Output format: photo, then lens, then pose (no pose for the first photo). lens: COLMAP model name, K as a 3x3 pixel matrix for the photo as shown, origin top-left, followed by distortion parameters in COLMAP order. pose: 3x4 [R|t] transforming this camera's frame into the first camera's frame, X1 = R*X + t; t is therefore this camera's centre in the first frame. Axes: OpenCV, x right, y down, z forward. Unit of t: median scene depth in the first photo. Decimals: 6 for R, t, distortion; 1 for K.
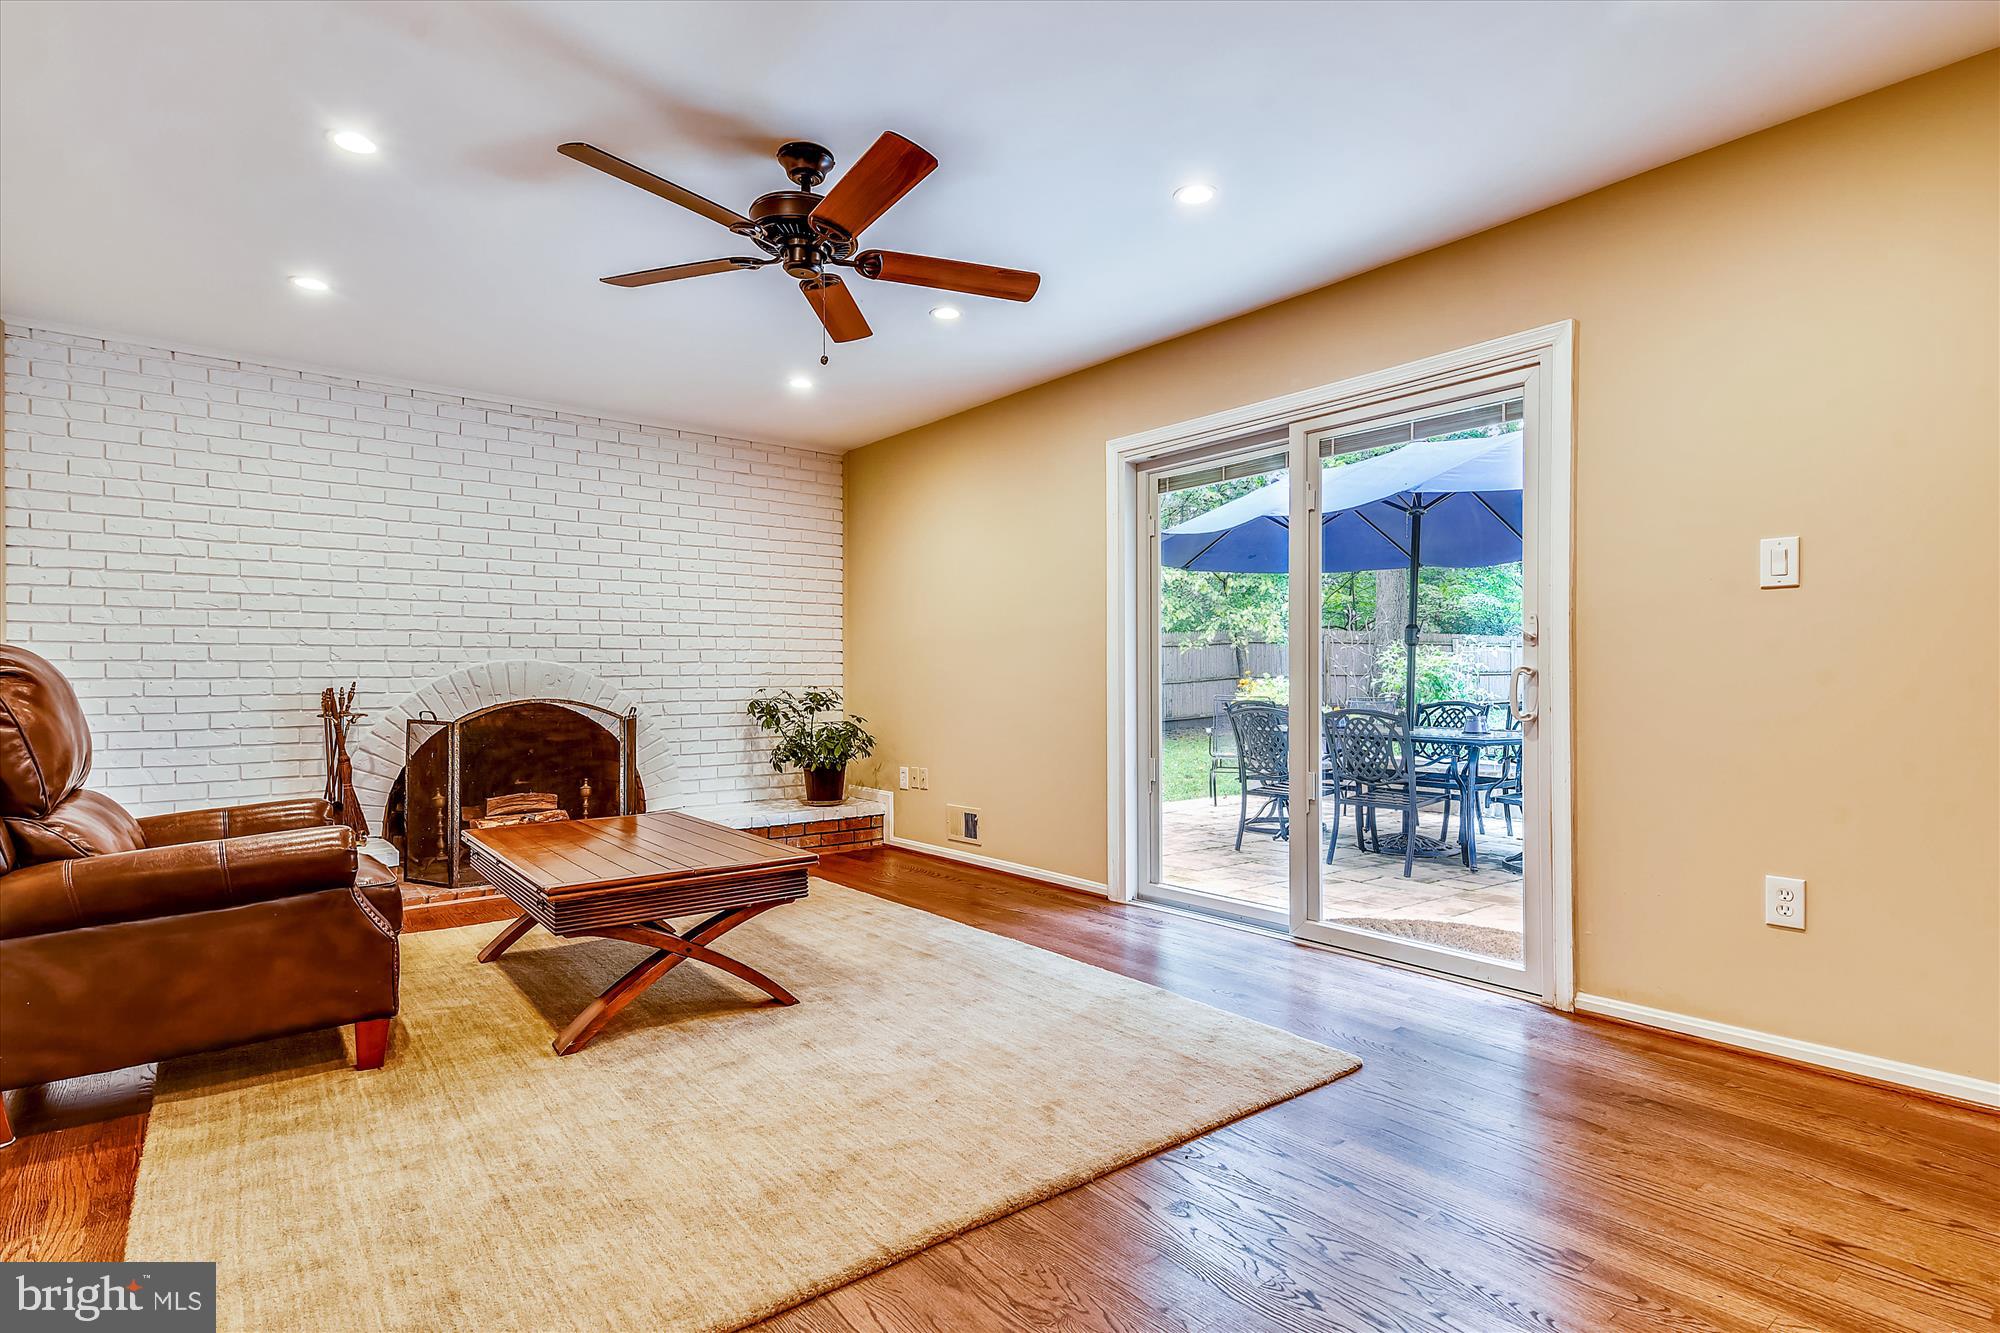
lens RADIAL K [[964.2, 0, 992.6], [0, 964.2, 688.5], [0, 0, 1]] dist [0.032519, -0.012389]
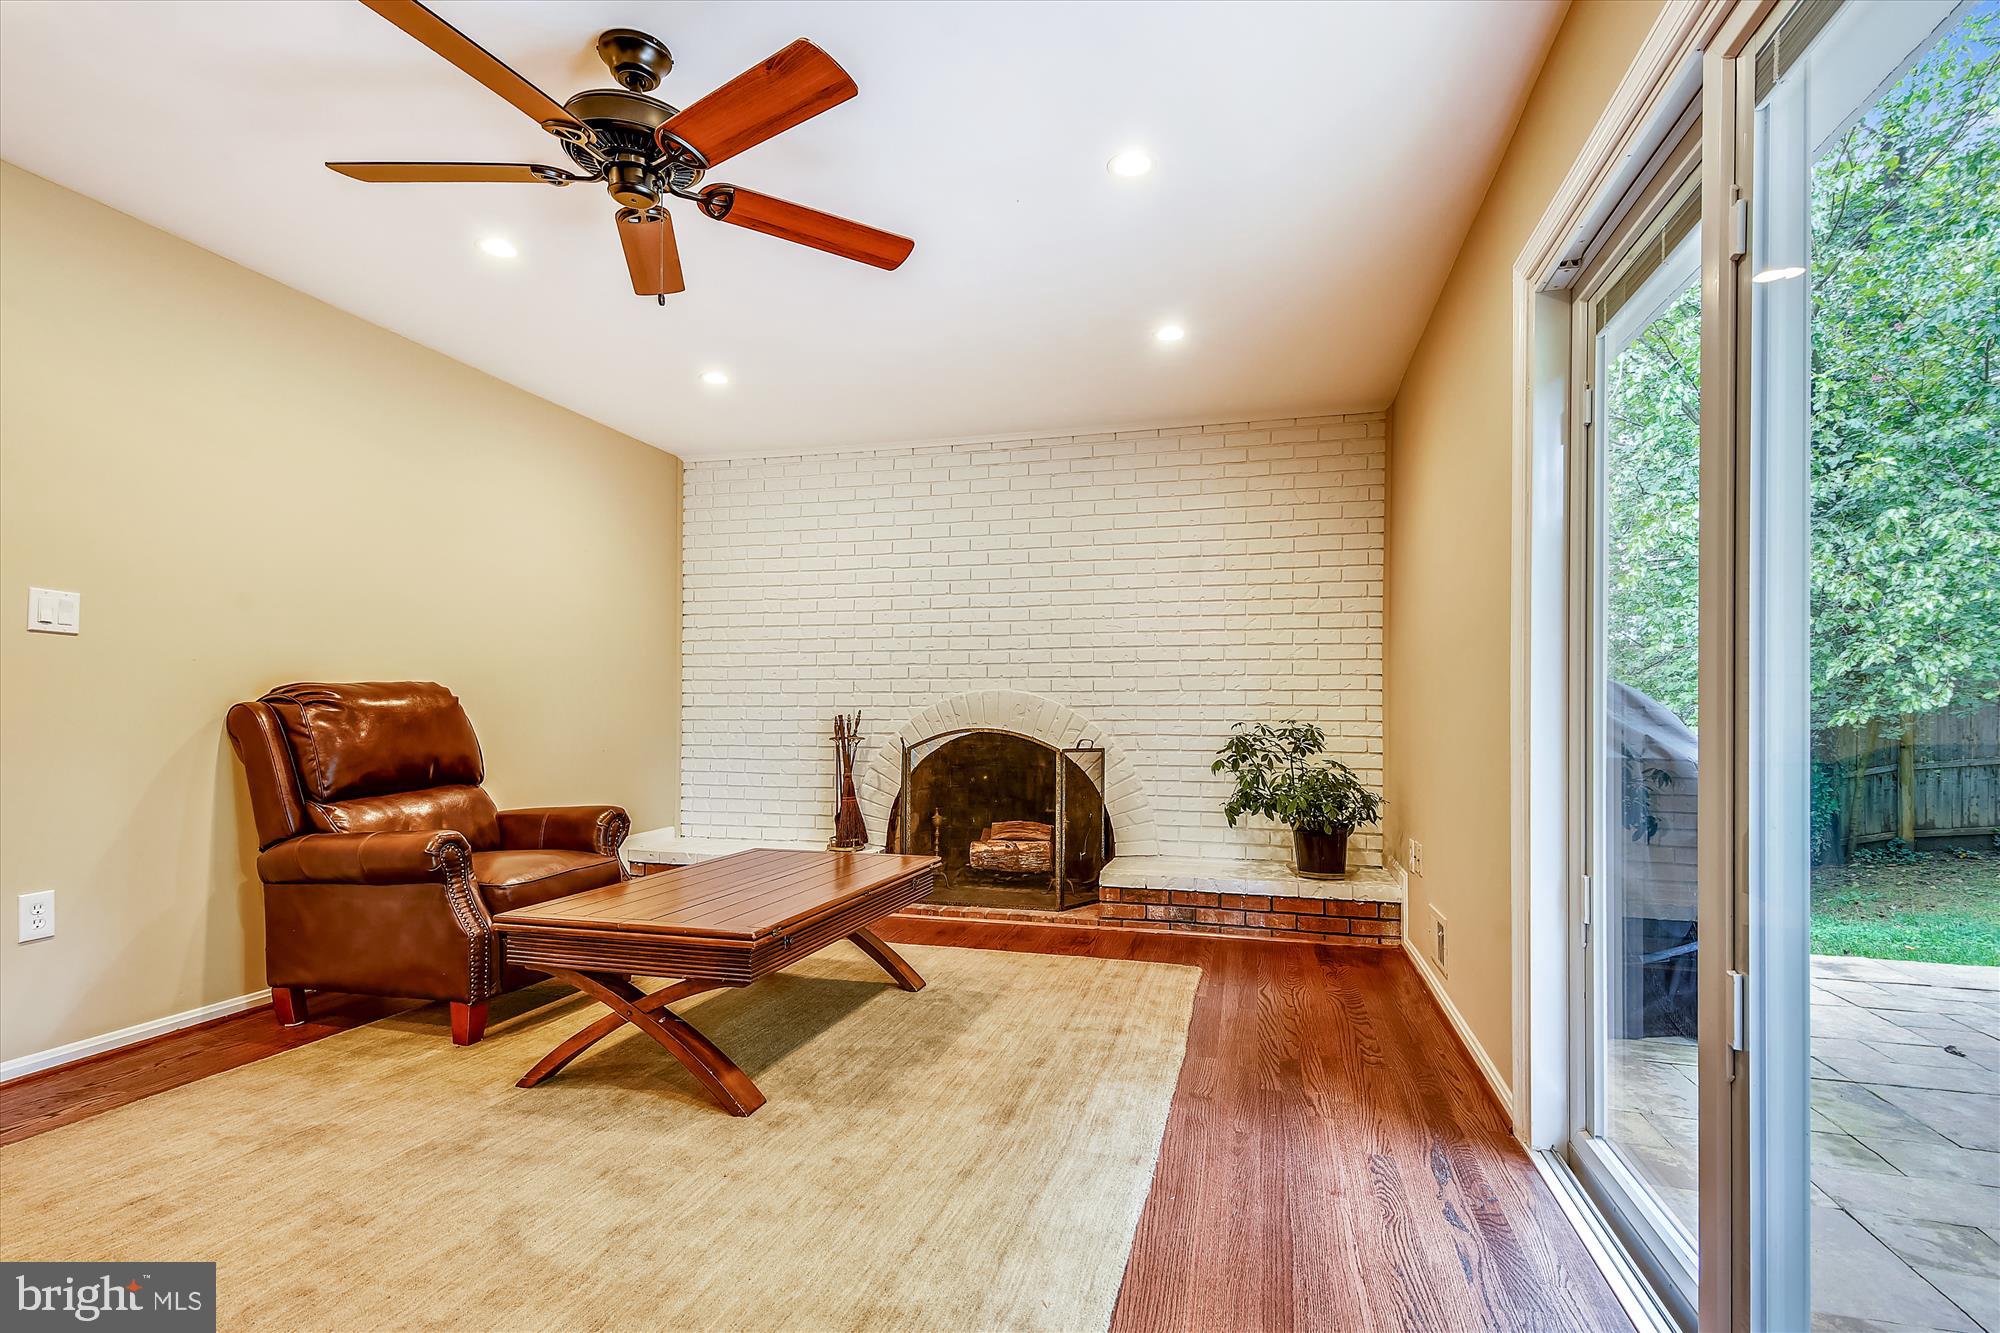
lens RADIAL K [[964.2, 0, 999.0], [0, 964.2, 703.0], [0, 0, 1]] dist [0.032519, -0.012389]
pose [[0.604704, 0.000272, -0.796451, 0.339985], [-0.014727, 0.999833, -0.010839, -0.005003], [0.796314, 0.018284, 0.604606, 0.413398]]
